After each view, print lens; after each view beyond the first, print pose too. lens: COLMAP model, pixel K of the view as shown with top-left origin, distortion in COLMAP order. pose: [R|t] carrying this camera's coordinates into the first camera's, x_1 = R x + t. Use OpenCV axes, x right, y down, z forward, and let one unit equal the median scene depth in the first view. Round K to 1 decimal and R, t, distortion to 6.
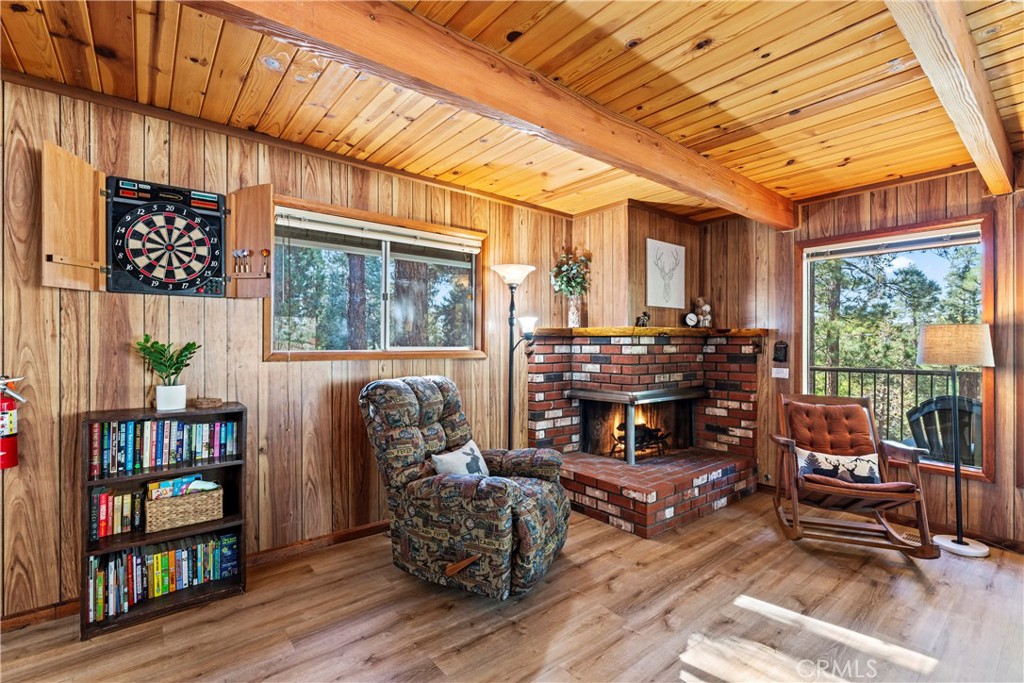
lens RADIAL K [[461.2, 0, 512.0], [0, 461.2, 341.5], [0, 0, 1]] dist [-0.002762, -0.000021]
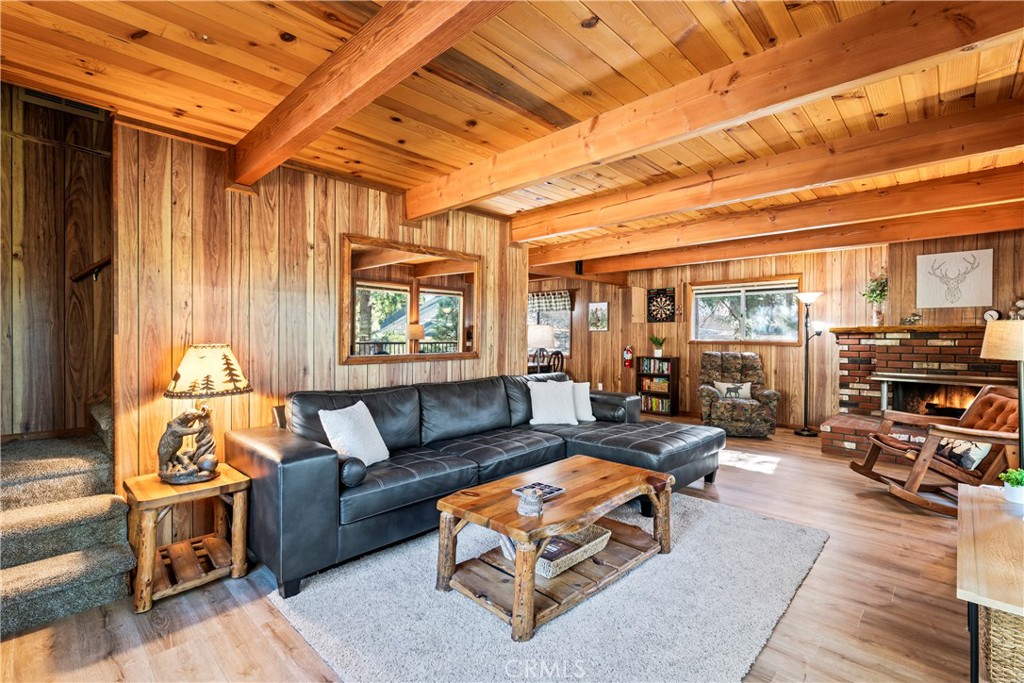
lens RADIAL K [[461.2, 0, 512.0], [0, 461.2, 341.5], [0, 0, 1]] dist [-0.002762, -0.000021]
pose [[0.124691, 0.010160, -0.992144, 1.558396], [0.000059, 0.999947, 0.010248, 0.001194], [0.992196, -0.001337, 0.124684, -0.299868]]
